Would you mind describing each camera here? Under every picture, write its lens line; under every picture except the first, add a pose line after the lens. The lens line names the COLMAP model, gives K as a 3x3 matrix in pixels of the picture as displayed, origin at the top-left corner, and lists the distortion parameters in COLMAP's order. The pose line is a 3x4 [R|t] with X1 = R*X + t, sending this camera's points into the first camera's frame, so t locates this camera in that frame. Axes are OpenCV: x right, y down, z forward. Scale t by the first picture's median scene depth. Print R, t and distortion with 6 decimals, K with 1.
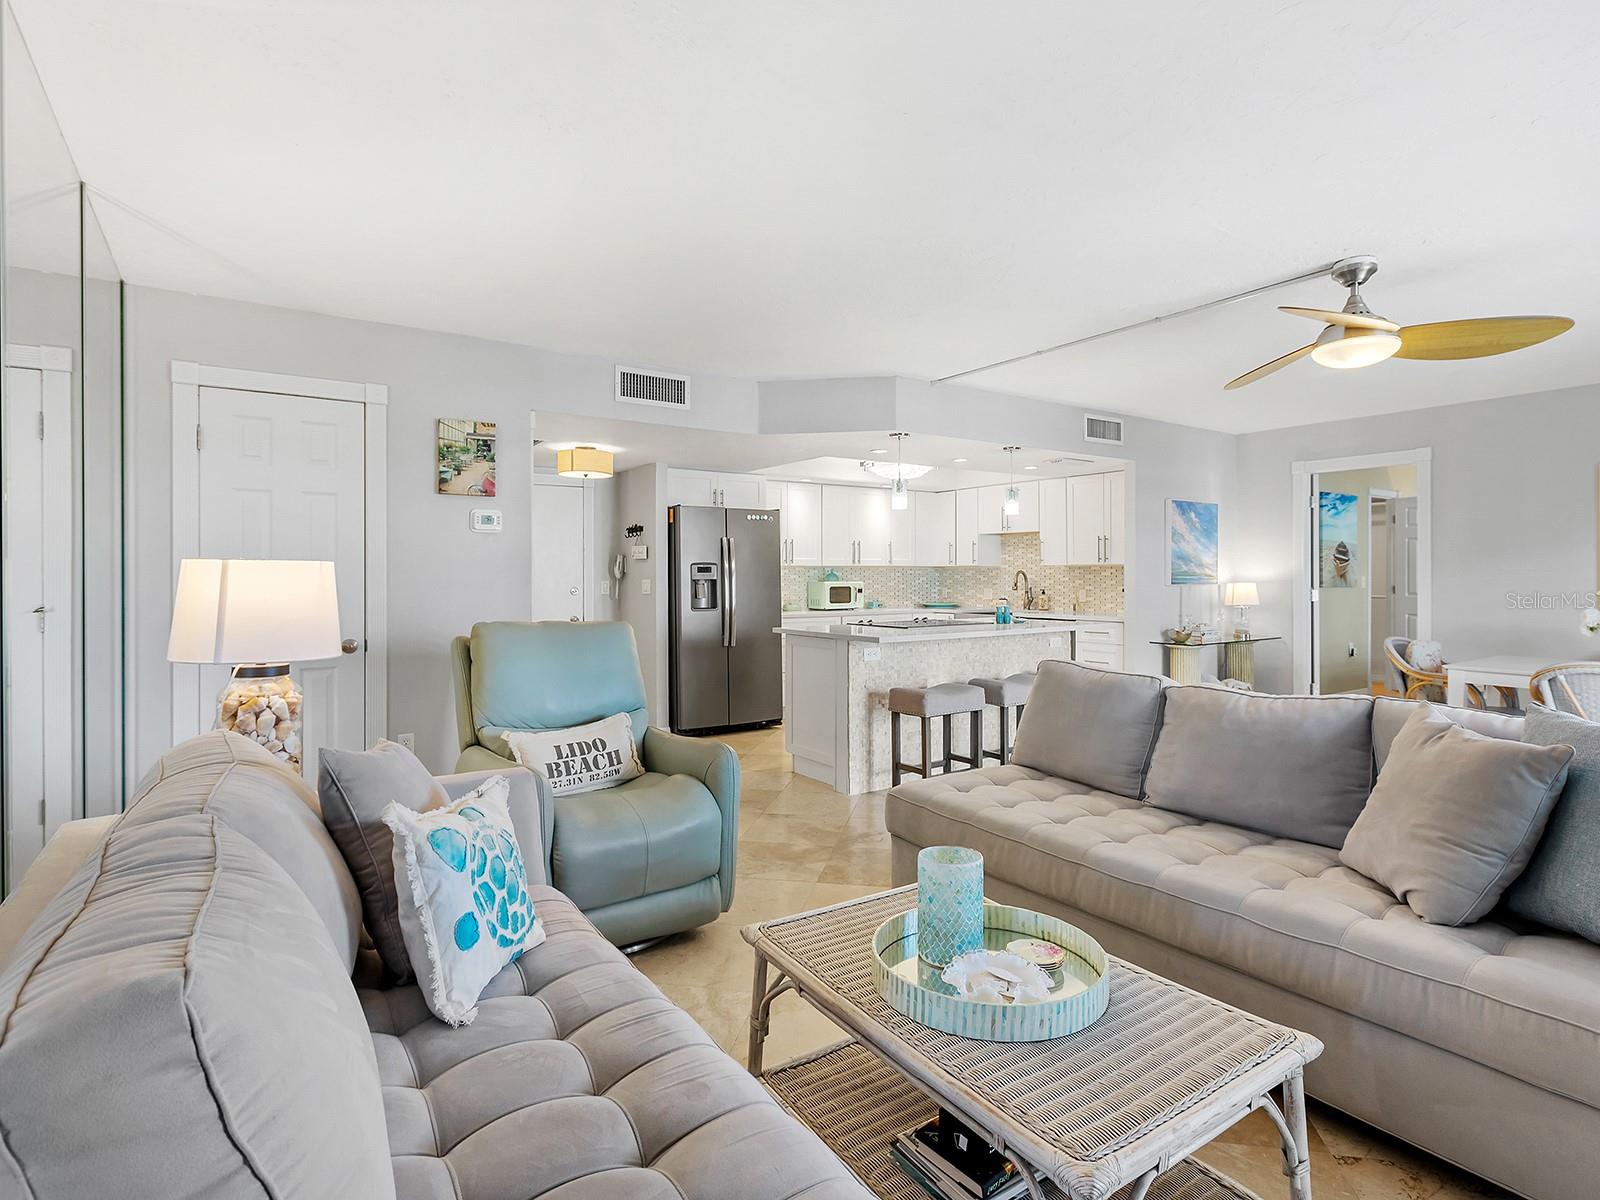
lens RADIAL K [[839.9, 0, 824.4], [0, 839.9, 576.5], [0, 0, 1]] dist [-0.000458, -0.000020]
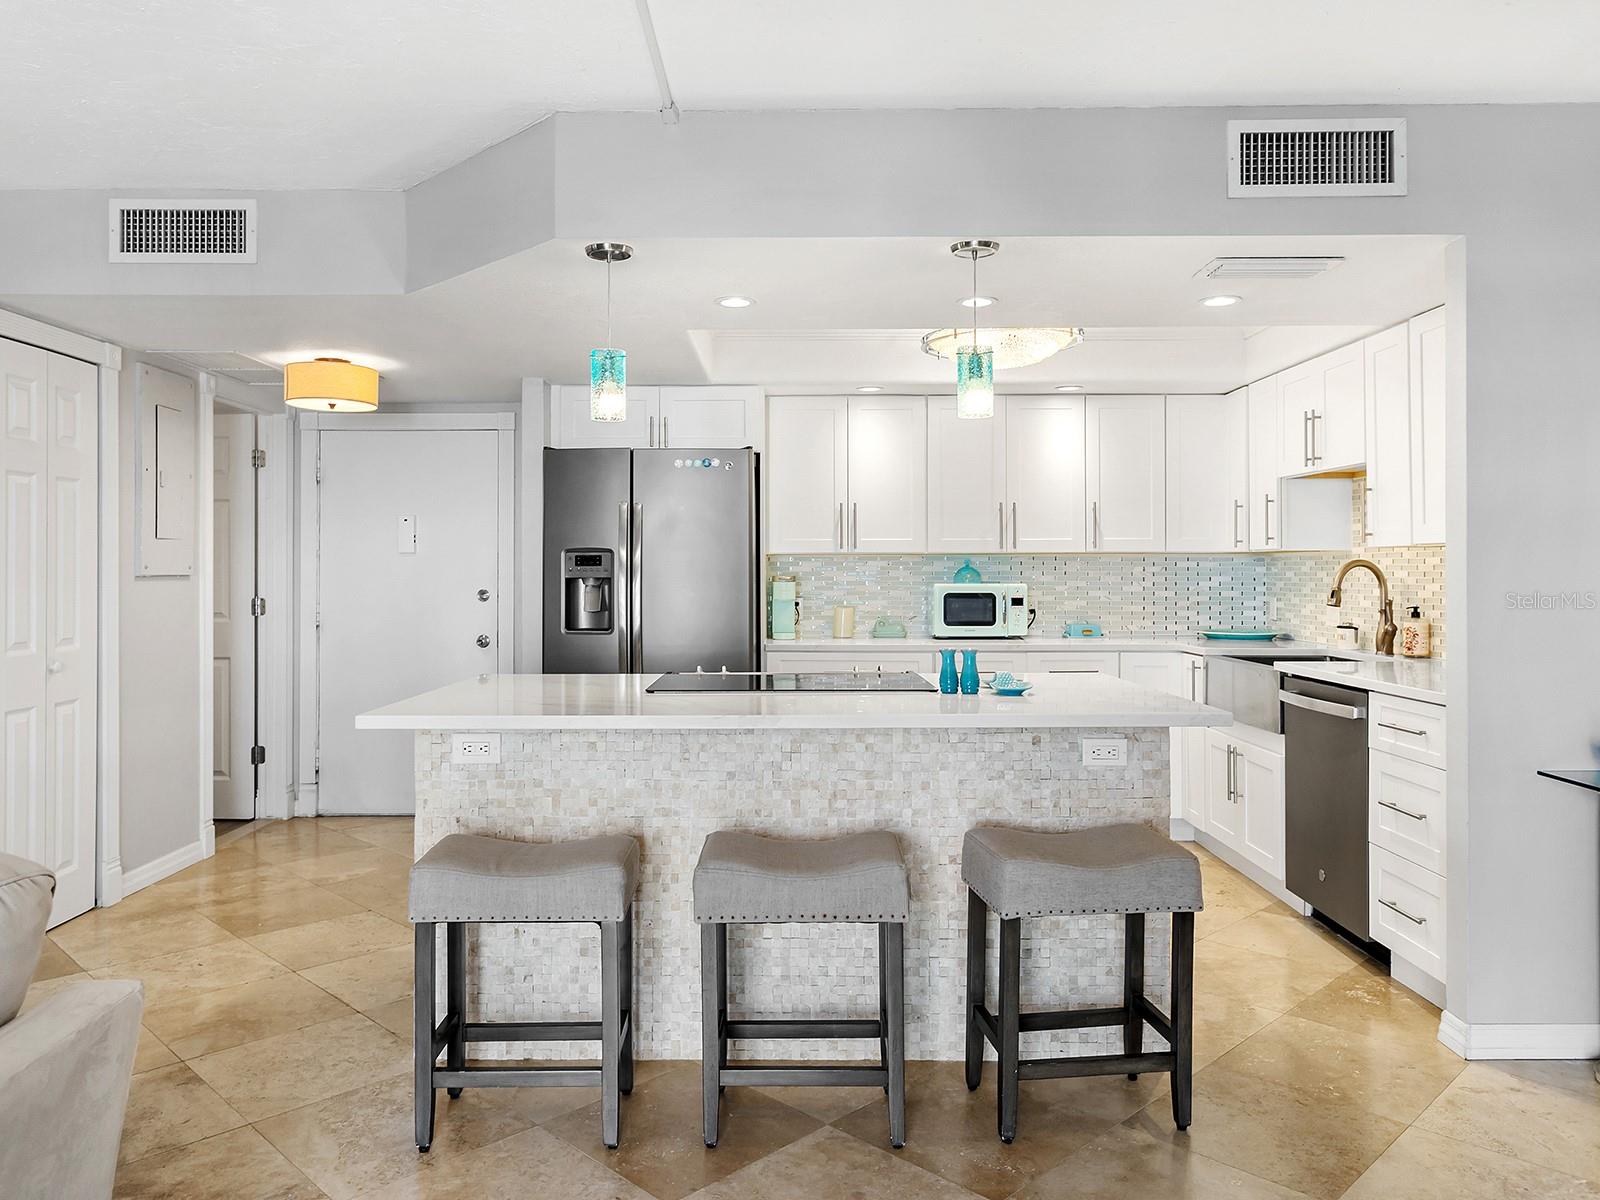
lens RADIAL K [[1146.8, 0, 776.1], [0, 1146.8, 566.6], [0, 0, 1]] dist [0.005558, -0.001762]
pose [[0.813581, -0.001268, -0.581451, 0.396306], [-0.001554, 0.999989, -0.004355, -0.000920], [0.581450, 0.004447, 0.813570, 0.441489]]
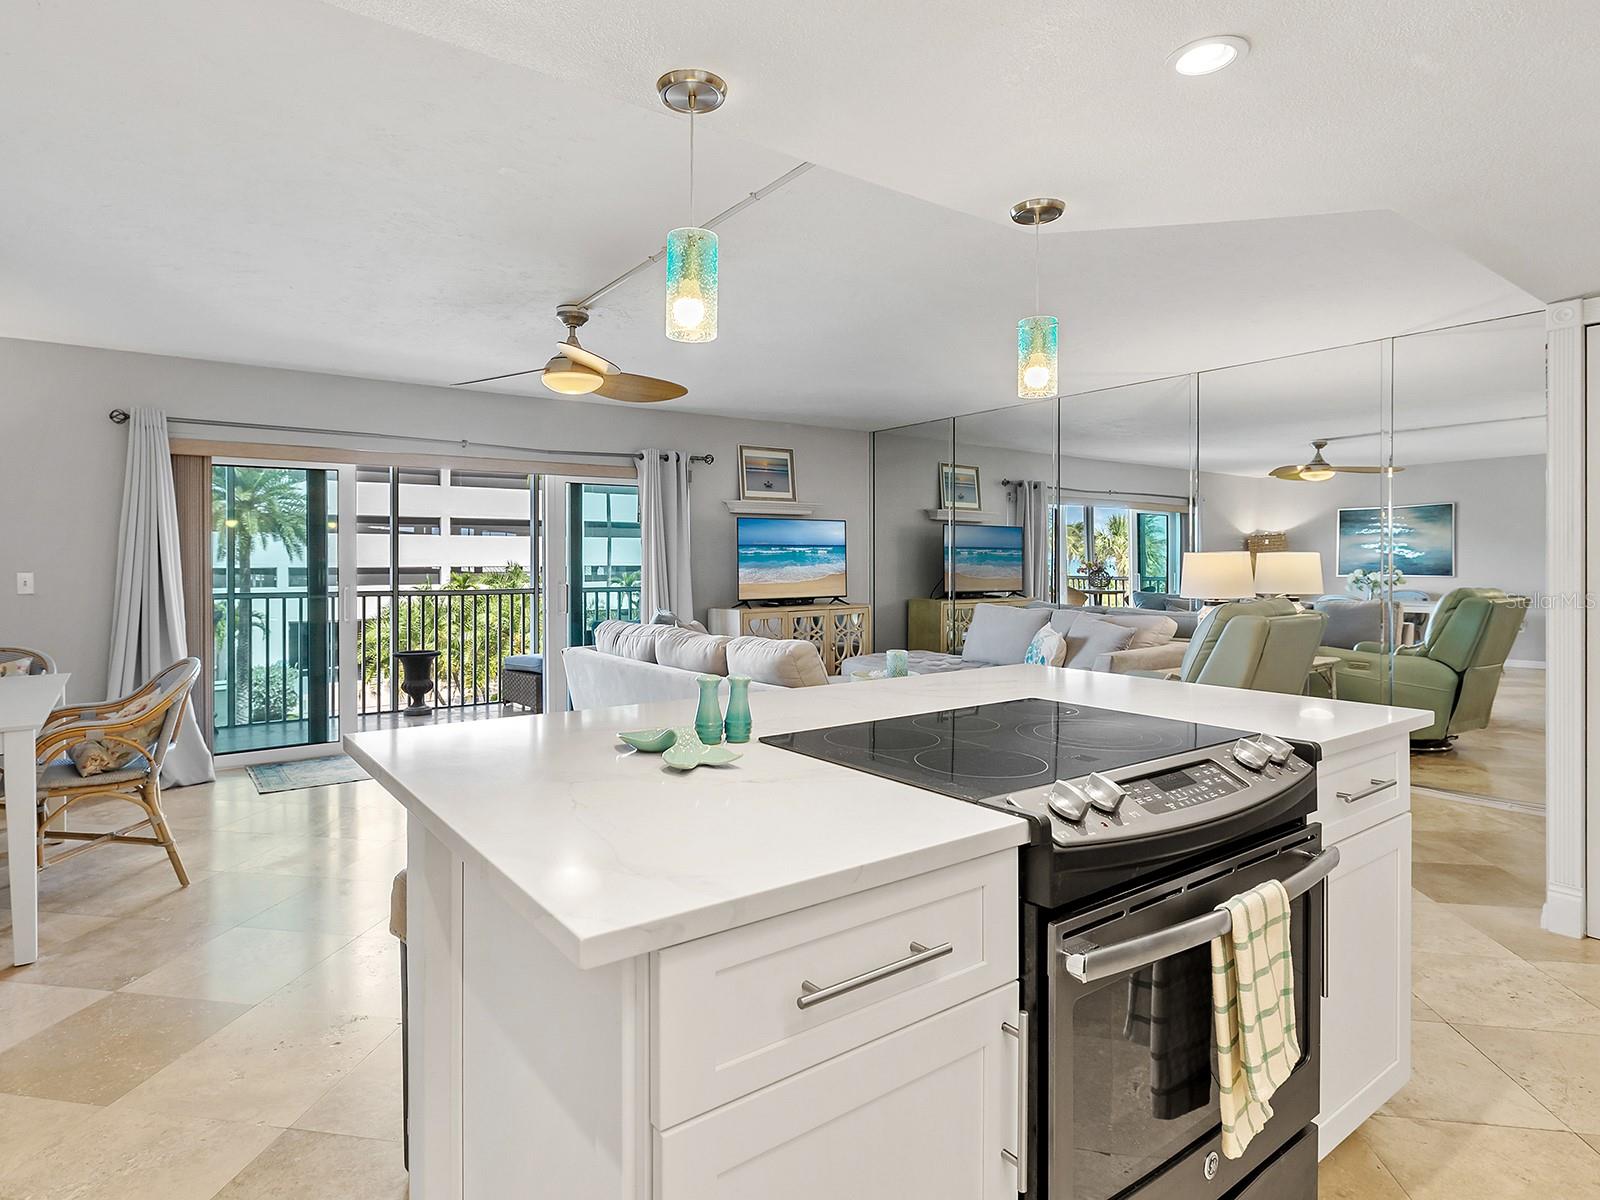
lens RADIAL K [[884.8, 0, 756.4], [0, 884.8, 563.2], [0, 0, 1]] dist [0.001562, 0.000341]
pose [[-0.999984, 0.004493, -0.003474, 0.176505], [0.004474, 0.999975, 0.005493, -0.002590], [0.003499, 0.005478, -0.999979, 1.113507]]
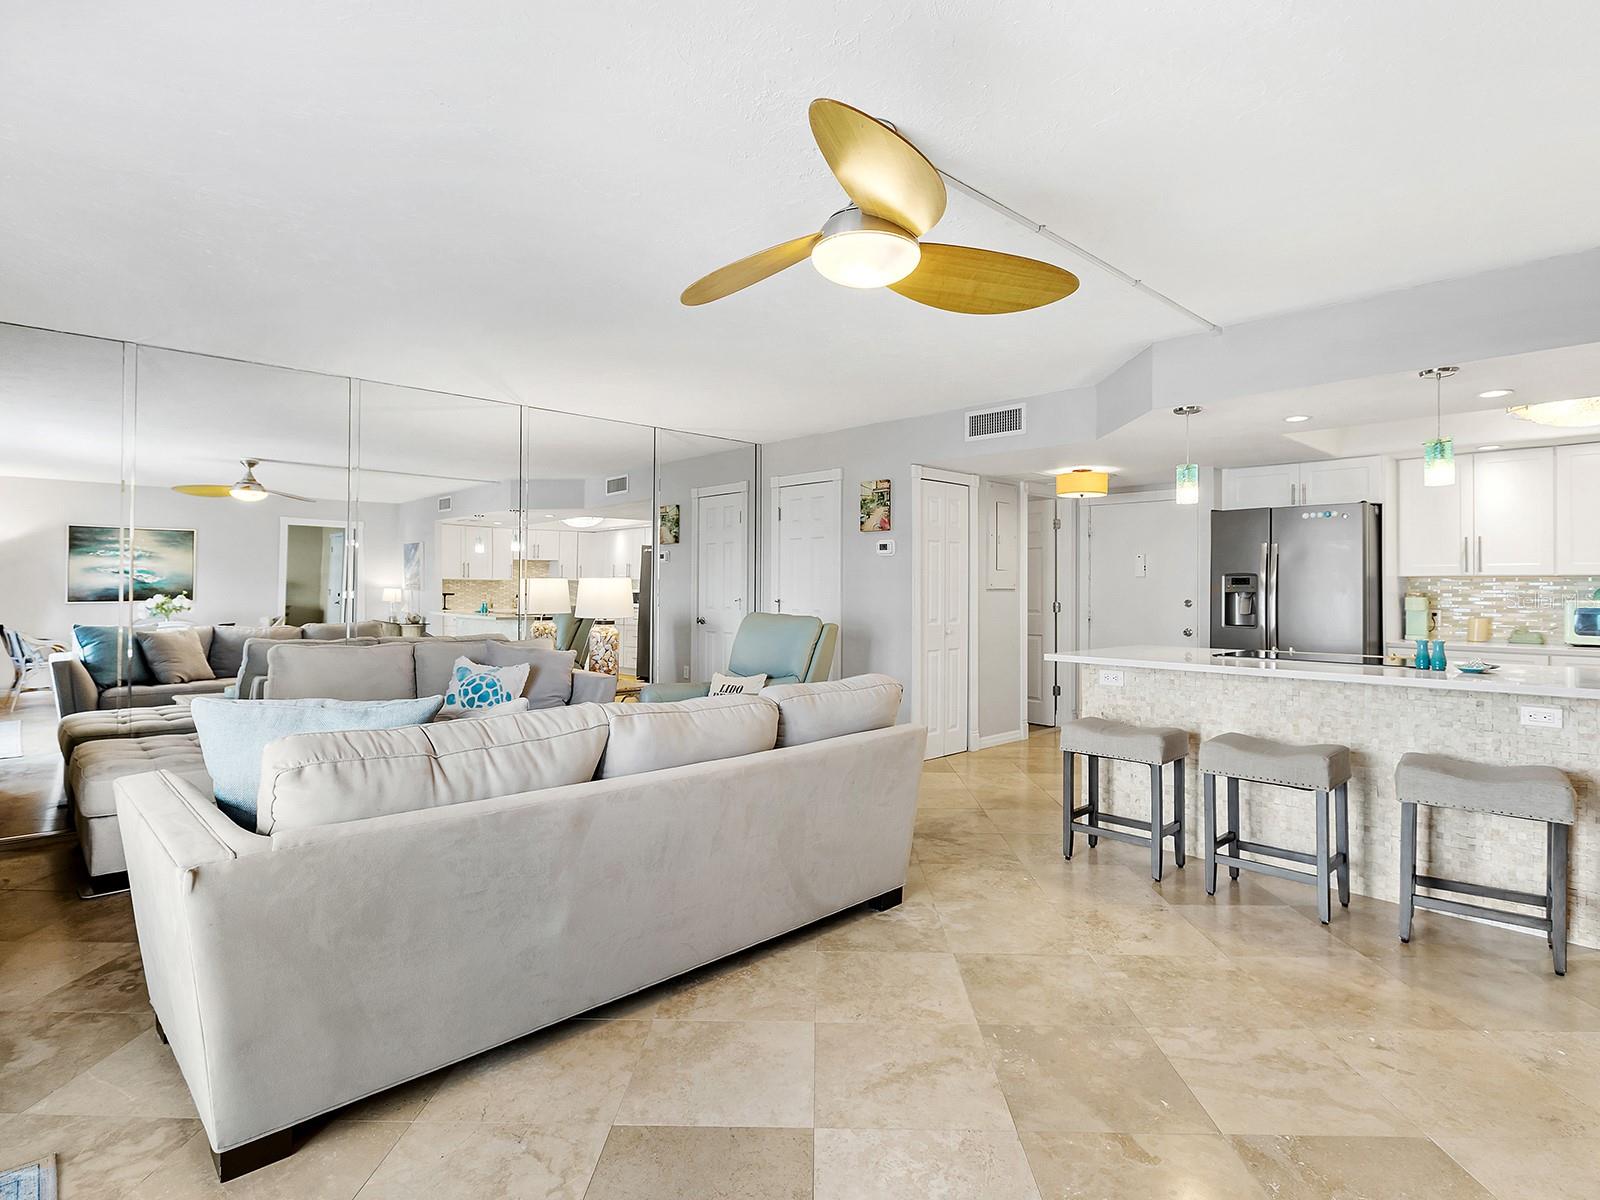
lens RADIAL K [[830.3, 0, 805.2], [0, 830.3, 577.2], [0, 0, 1]] dist [0.001894, -0.001095]
pose [[0.158080, -0.009598, -0.987380, 0.626381], [-0.008285, 0.999905, -0.011046, 0.000863], [0.987392, 0.009927, 0.157985, 0.408371]]
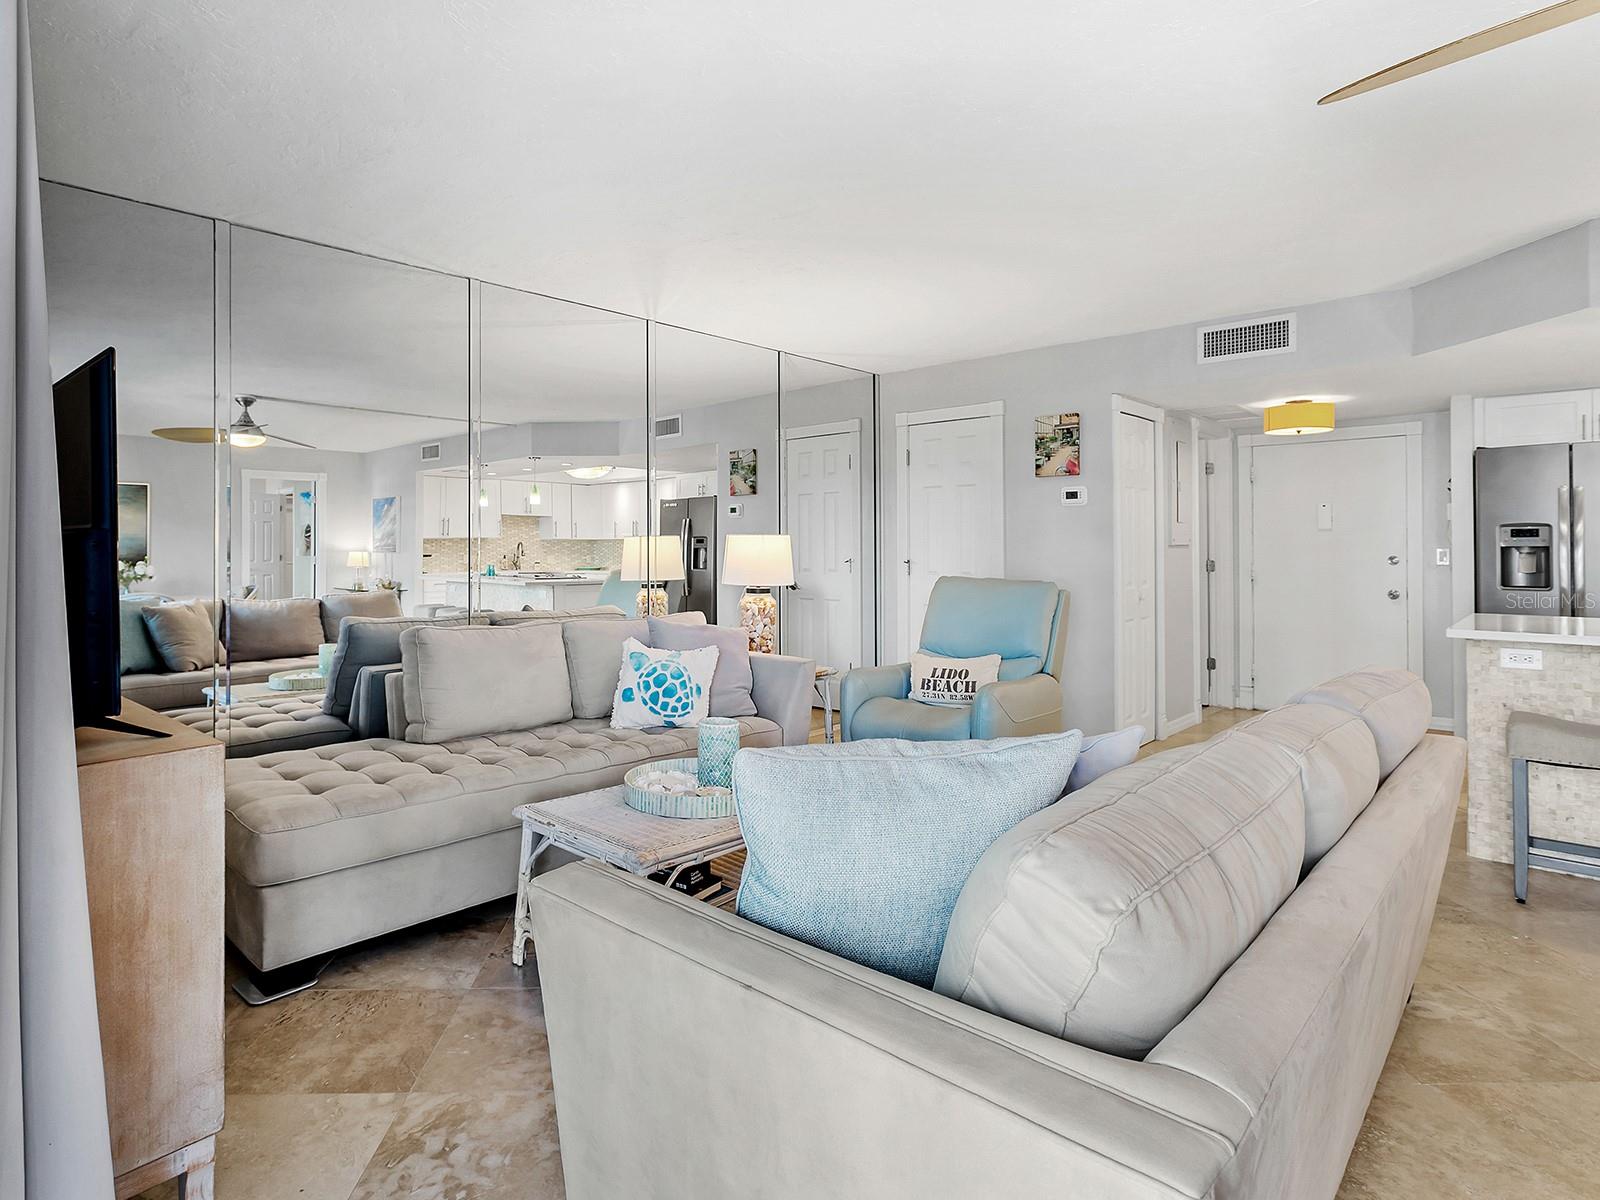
lens RADIAL K [[873.0, 0, 731.3], [0, 873.0, 539.3], [0, 0, 1]] dist [0.001467, 0.000574]
pose [[0.185502, -0.006397, -0.982623, 0.457495], [0.000117, 0.999979, -0.006488, 0.001768], [0.982644, 0.001089, 0.185498, 0.190535]]
